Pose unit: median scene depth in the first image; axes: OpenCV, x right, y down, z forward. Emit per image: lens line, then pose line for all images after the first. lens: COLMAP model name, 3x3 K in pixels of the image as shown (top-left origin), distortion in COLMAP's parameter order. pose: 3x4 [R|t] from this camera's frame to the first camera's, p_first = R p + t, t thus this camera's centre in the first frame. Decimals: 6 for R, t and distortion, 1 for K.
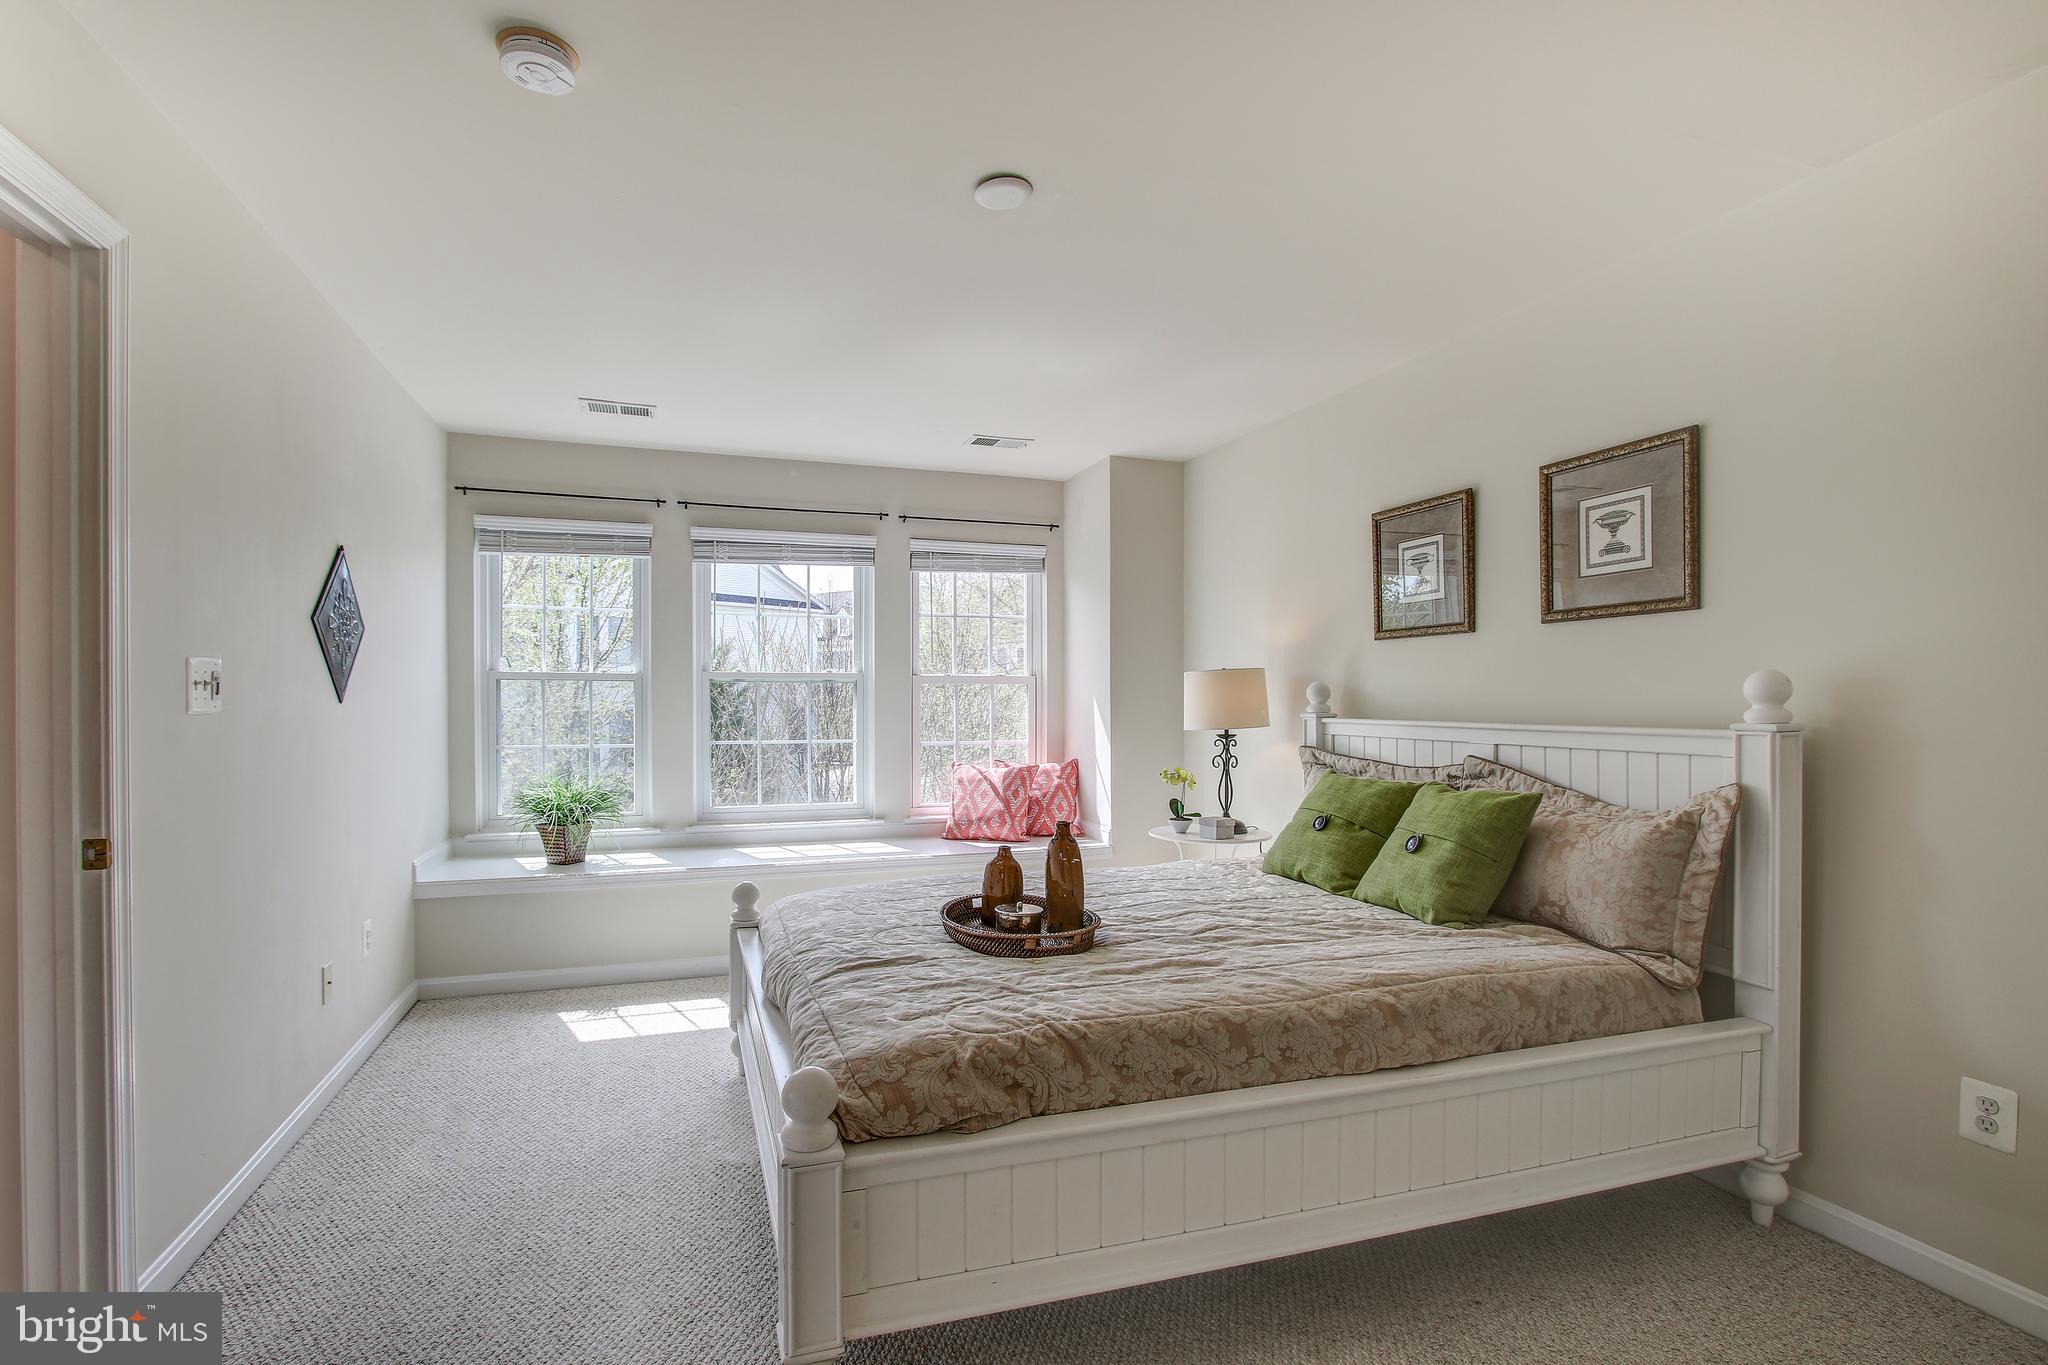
lens RADIAL K [[987.2, 0, 1015.0], [0, 987.2, 717.1], [0, 0, 1]] dist [-0.012368, -0.000338]
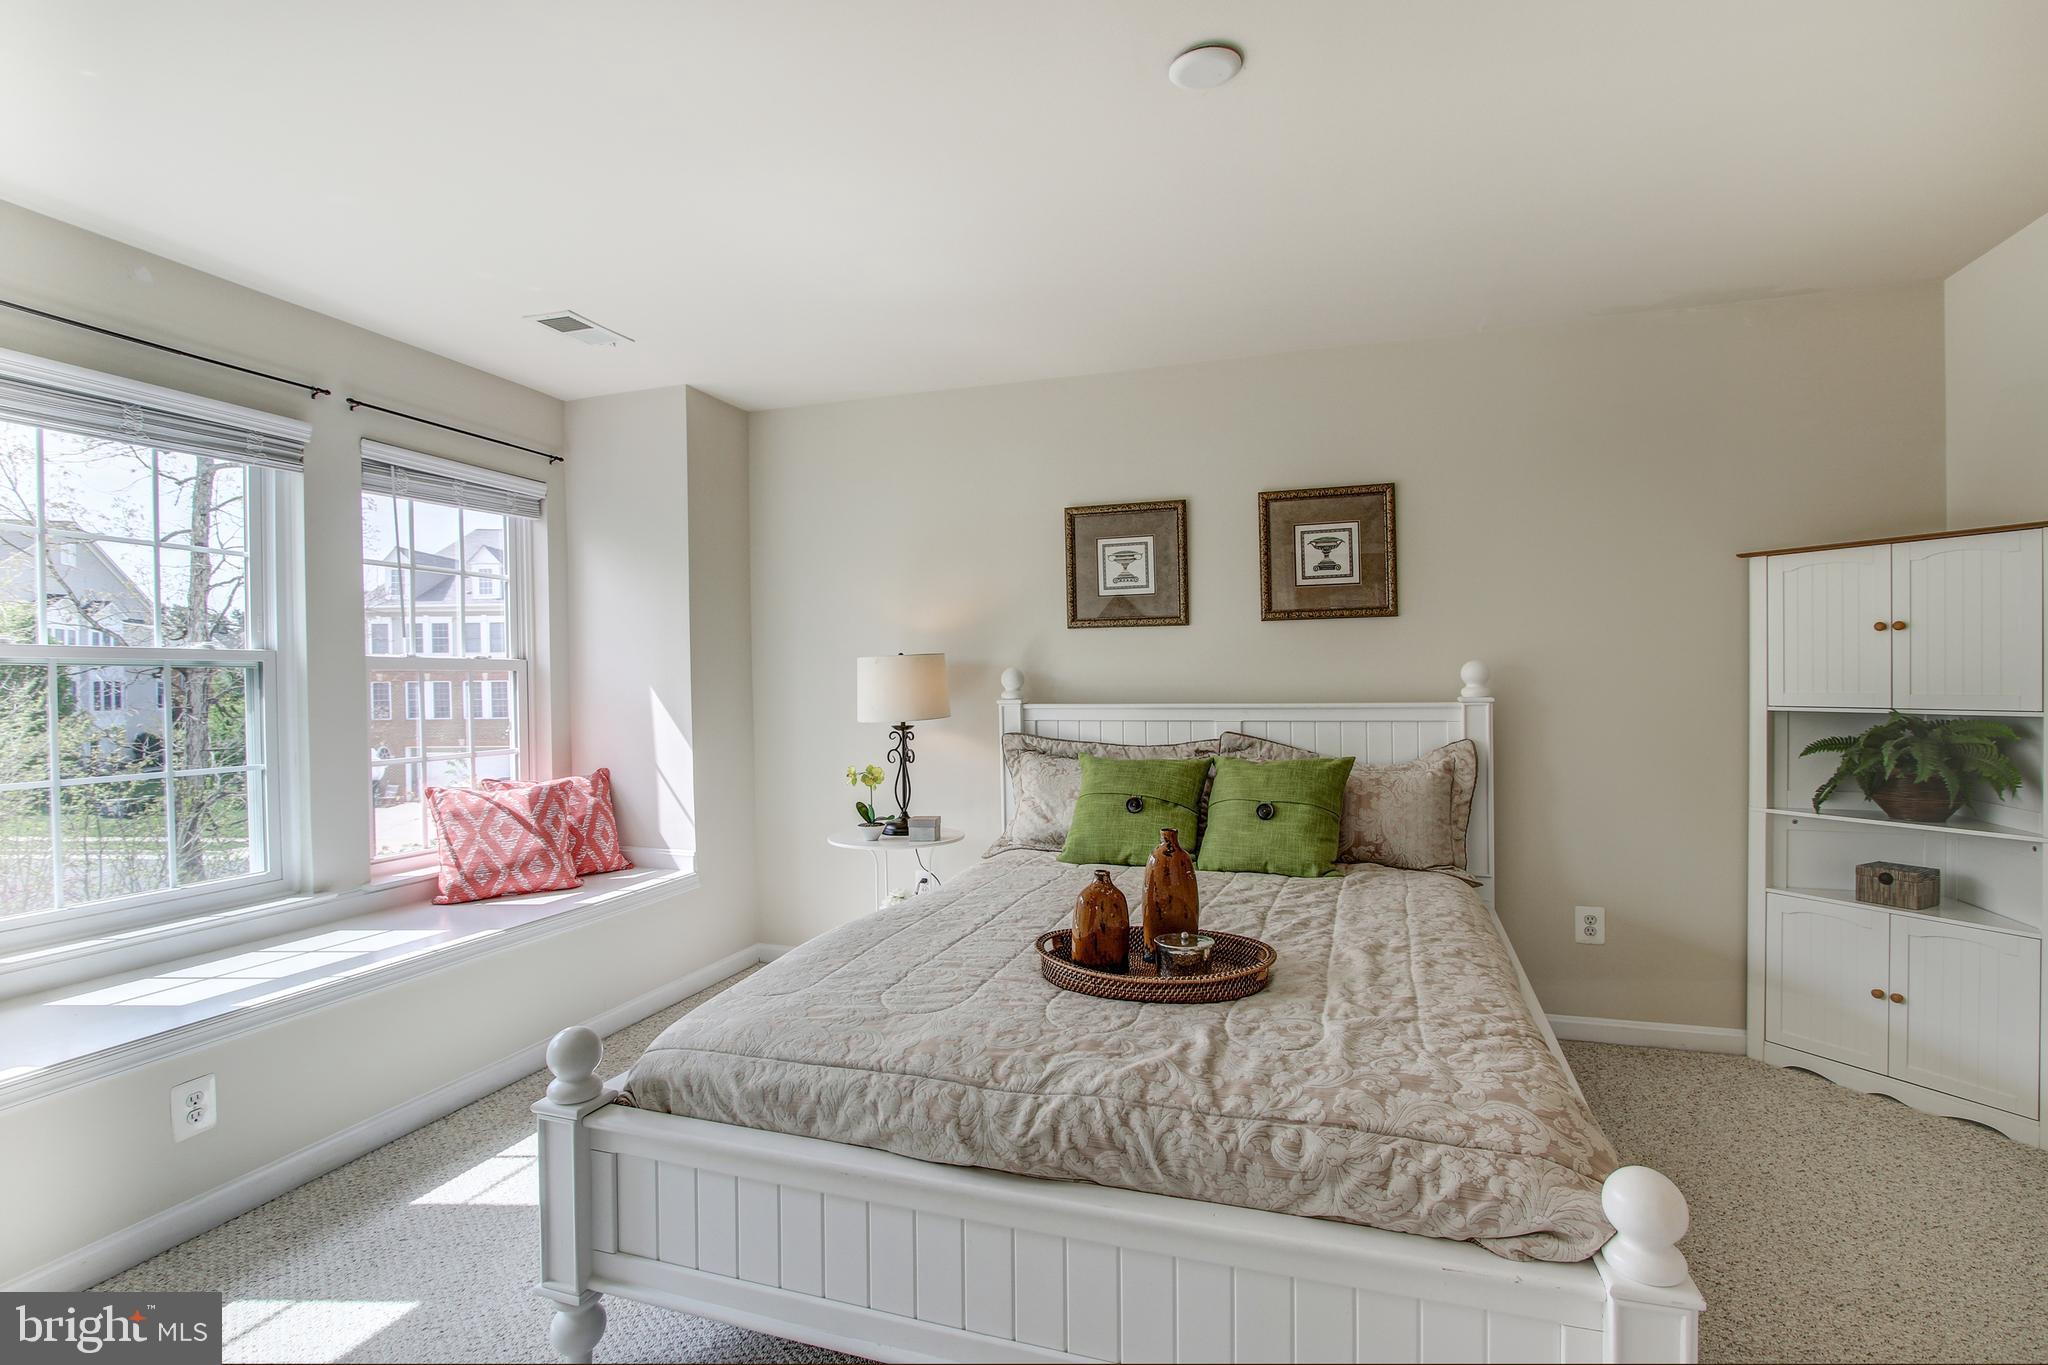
lens RADIAL K [[958.7, 0, 1027.3], [0, 958.7, 697.2], [0, 0, 1]] dist [-0.026283, 0.006995]
pose [[0.594527, -0.018535, 0.803862, -0.490597], [0.026092, 0.999652, 0.003752, -0.010194], [-0.803652, 0.018744, 0.594804, 0.435440]]
